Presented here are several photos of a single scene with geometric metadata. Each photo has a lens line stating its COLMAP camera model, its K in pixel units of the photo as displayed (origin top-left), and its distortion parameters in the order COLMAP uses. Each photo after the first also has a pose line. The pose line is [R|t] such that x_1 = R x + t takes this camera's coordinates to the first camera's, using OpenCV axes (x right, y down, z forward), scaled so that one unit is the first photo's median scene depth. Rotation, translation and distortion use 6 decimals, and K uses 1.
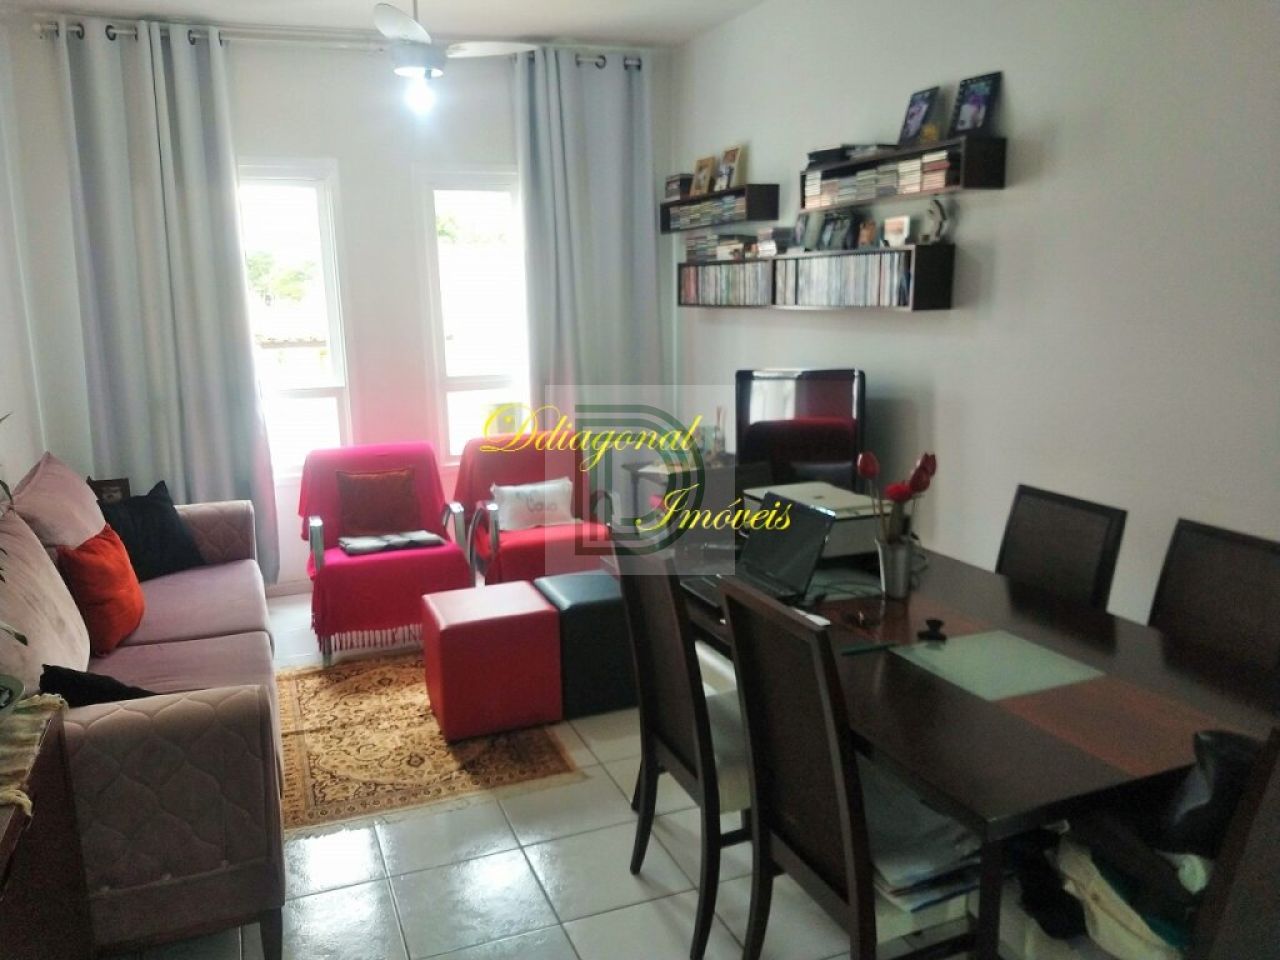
lens RADIAL K [[1056.9, 0, 640.0], [0, 1056.9, 480.0], [0, 0, 1]] dist [0.067885, 0.005000]
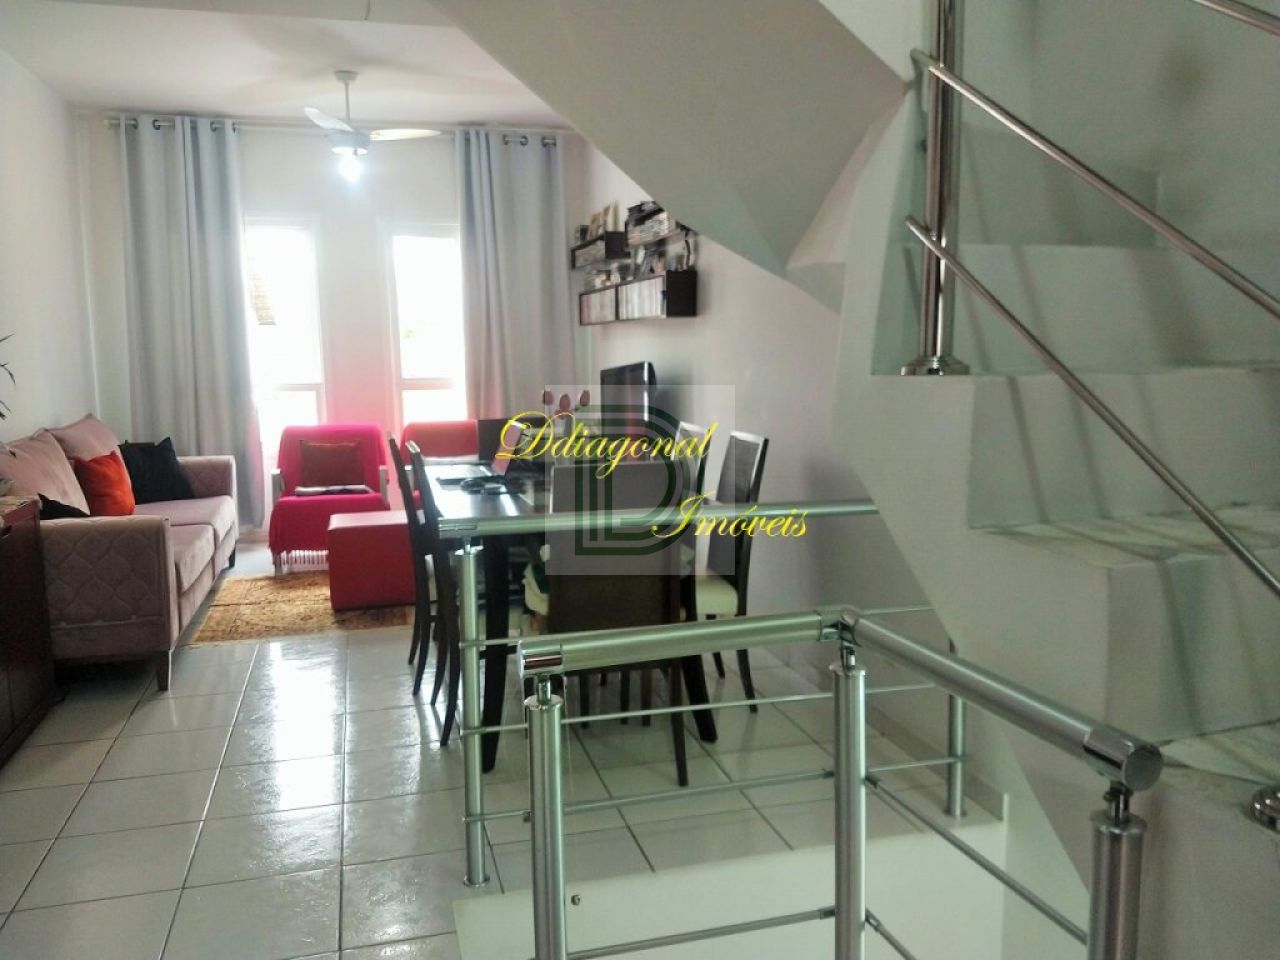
lens RADIAL K [[1056.9, 0, 640.0], [0, 1056.9, 480.0], [0, 0, 1]] dist [0.067885, 0.005000]
pose [[0.995046, 0.025703, -0.096037, 0.286655], [-0.030974, 0.998071, -0.053811, 0.106997], [0.094468, 0.056519, 0.993922, -0.312168]]
